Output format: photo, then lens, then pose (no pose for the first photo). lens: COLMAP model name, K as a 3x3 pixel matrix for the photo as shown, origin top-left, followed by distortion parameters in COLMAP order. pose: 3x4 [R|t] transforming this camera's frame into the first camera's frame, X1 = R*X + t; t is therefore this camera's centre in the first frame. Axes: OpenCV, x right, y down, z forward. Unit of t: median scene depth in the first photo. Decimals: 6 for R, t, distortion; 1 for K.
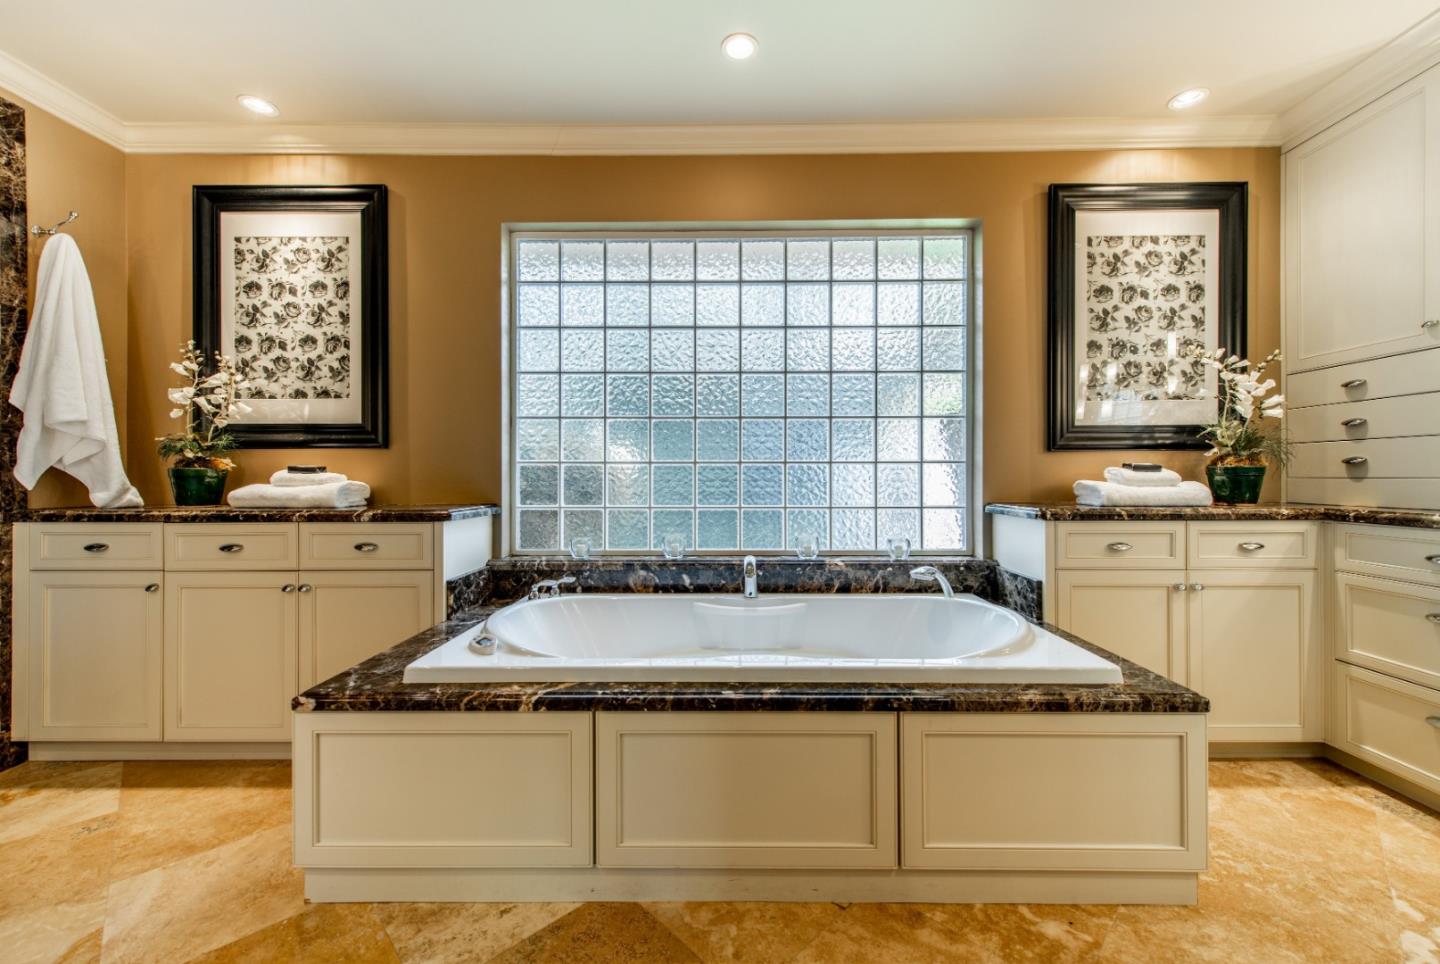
lens RADIAL K [[584.9, 0, 719.8], [0, 584.9, 481.3], [0, 0, 1]] dist [0.000402, -0.000232]
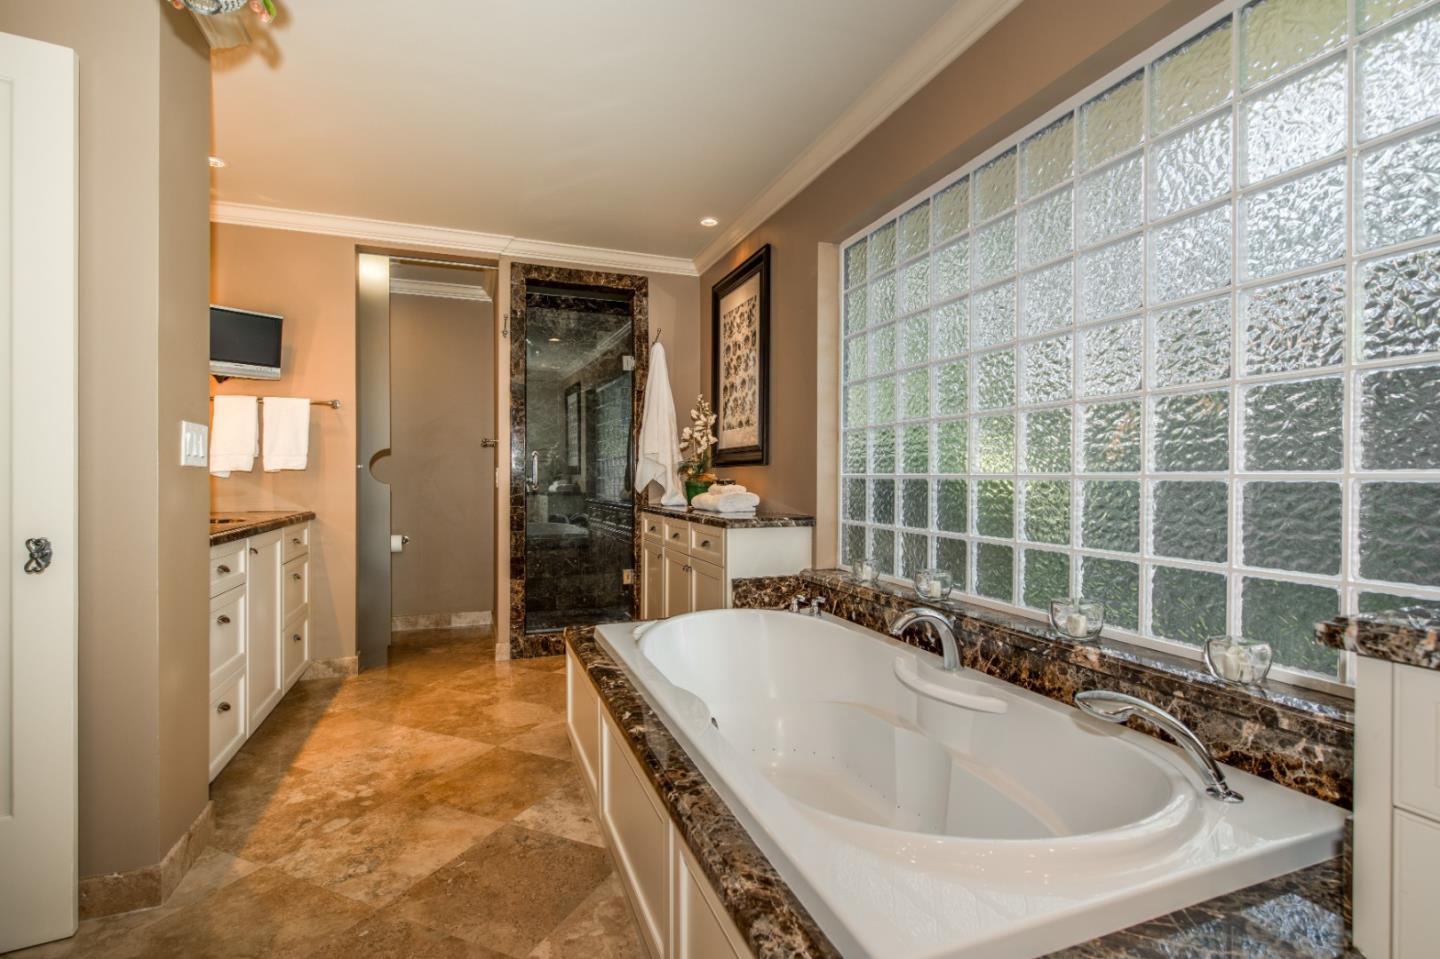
lens RADIAL K [[663.8, 0, 718.6], [0, 663.8, 477.9], [0, 0, 1]] dist [-0.001144, -0.000006]
pose [[0.357484, 0.003850, -0.933911, 0.769916], [-0.002878, 0.999991, 0.003020, -0.038010], [0.933915, 0.001608, 0.357492, 0.488709]]
